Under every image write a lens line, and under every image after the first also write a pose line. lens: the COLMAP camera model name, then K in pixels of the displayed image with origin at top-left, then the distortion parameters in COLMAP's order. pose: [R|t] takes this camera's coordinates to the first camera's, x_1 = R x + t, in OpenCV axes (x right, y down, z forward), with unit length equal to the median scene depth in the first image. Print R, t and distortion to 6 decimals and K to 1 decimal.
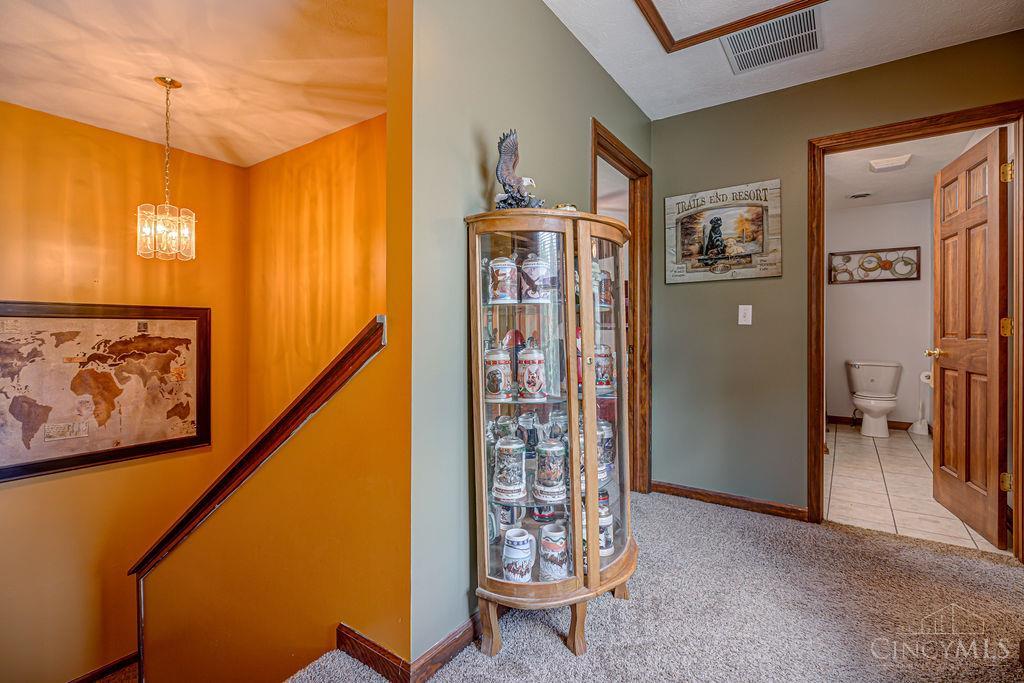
lens RADIAL K [[469.2, 0, 511.6], [0, 469.2, 336.2], [0, 0, 1]] dist [-0.007420, 0.000745]
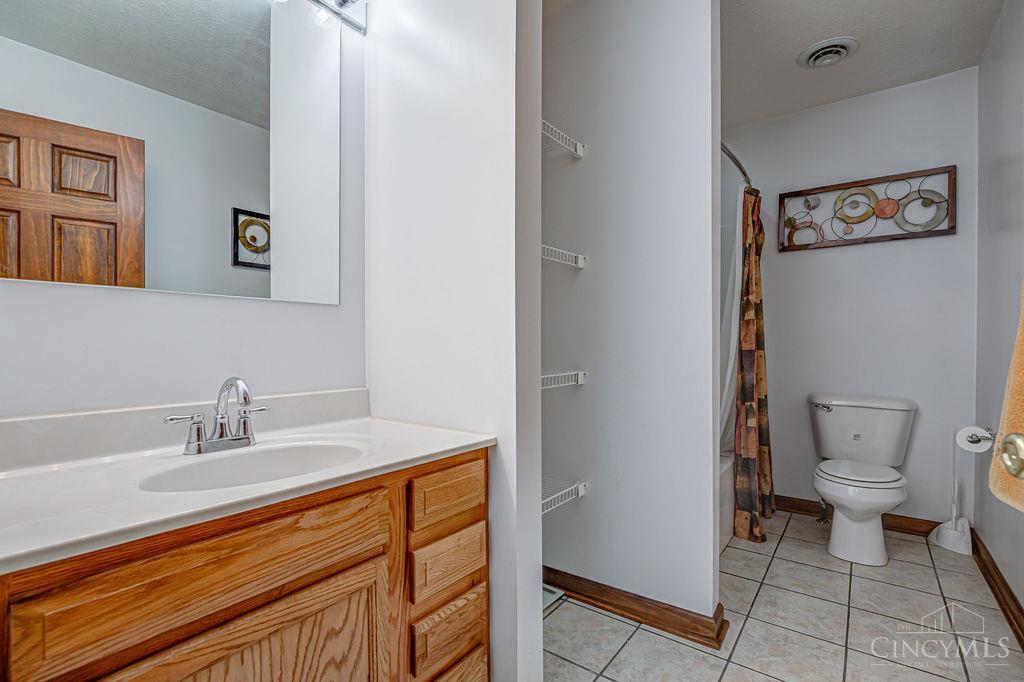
lens RADIAL K [[469.2, 0, 508.1], [0, 469.2, 345.3], [0, 0, 1]] dist [-0.007420, 0.000745]
pose [[0.999166, 0.002156, -0.040776, 0.414947], [-0.002074, 0.999996, 0.002041, -0.004231], [0.040780, -0.001954, 0.999166, 0.478648]]
